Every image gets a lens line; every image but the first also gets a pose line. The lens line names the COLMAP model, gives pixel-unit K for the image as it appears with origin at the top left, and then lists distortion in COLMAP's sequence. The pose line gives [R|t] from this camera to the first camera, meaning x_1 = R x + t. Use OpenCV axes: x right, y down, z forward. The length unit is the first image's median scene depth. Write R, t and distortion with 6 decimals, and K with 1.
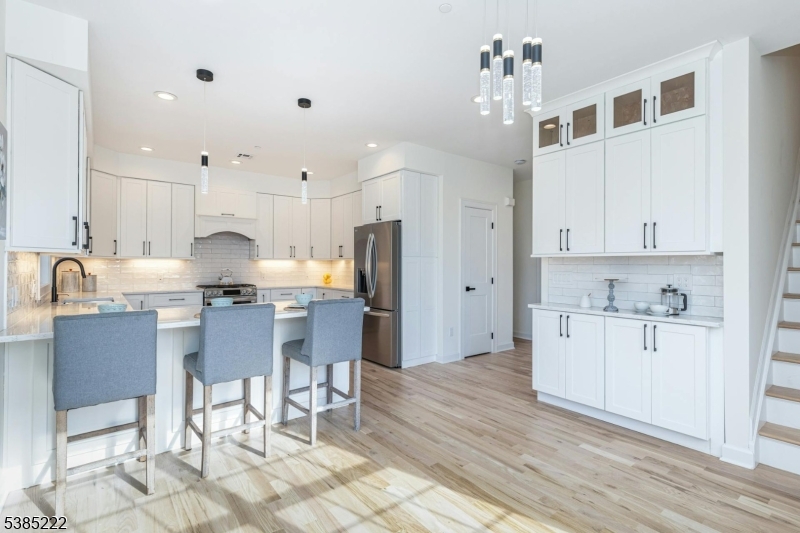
lens RADIAL K [[403.4, 0, 393.1], [0, 403.4, 265.2], [0, 0, 1]] dist [0.006095, -0.001561]
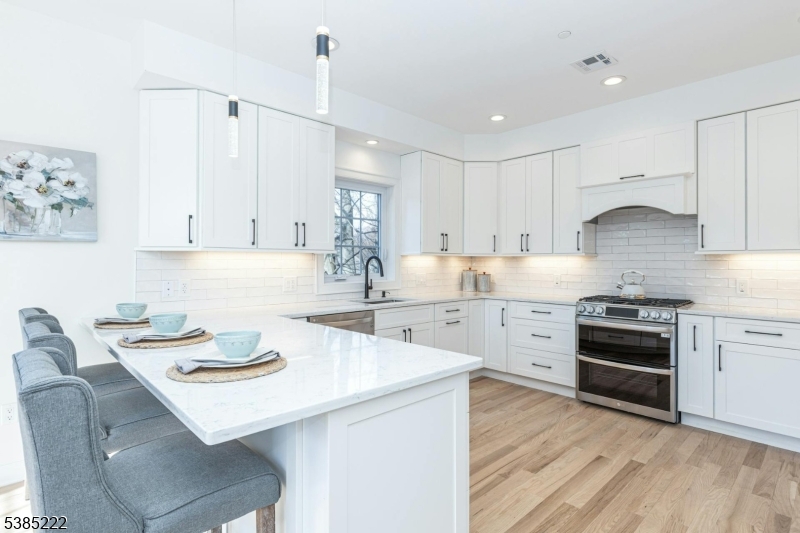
lens RADIAL K [[403.4, 0, 403.6], [0, 403.4, 259.8], [0, 0, 1]] dist [0.006095, -0.001561]
pose [[0.114120, -0.006049, -0.993449, 0.210923], [-0.005736, 0.999961, -0.006748, -0.001820], [0.993450, 0.006468, 0.114081, 1.027371]]
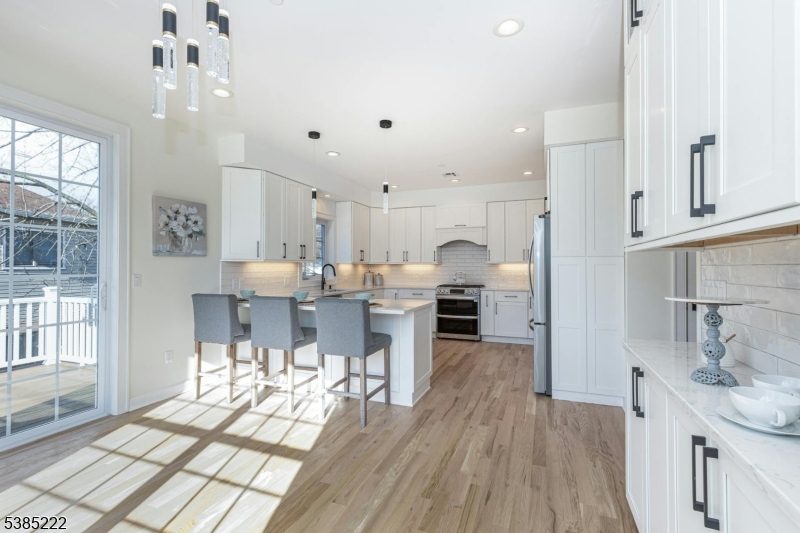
lens RADIAL K [[354.2, 0, 397.8], [0, 354.2, 265.9], [0, 0, 1]] dist [0.023304, 0.000051]
pose [[0.513280, -0.007315, -0.858190, 0.646478], [0.000061, 0.999964, -0.008487, 0.002575], [0.858221, 0.004304, 0.513262, 0.524921]]
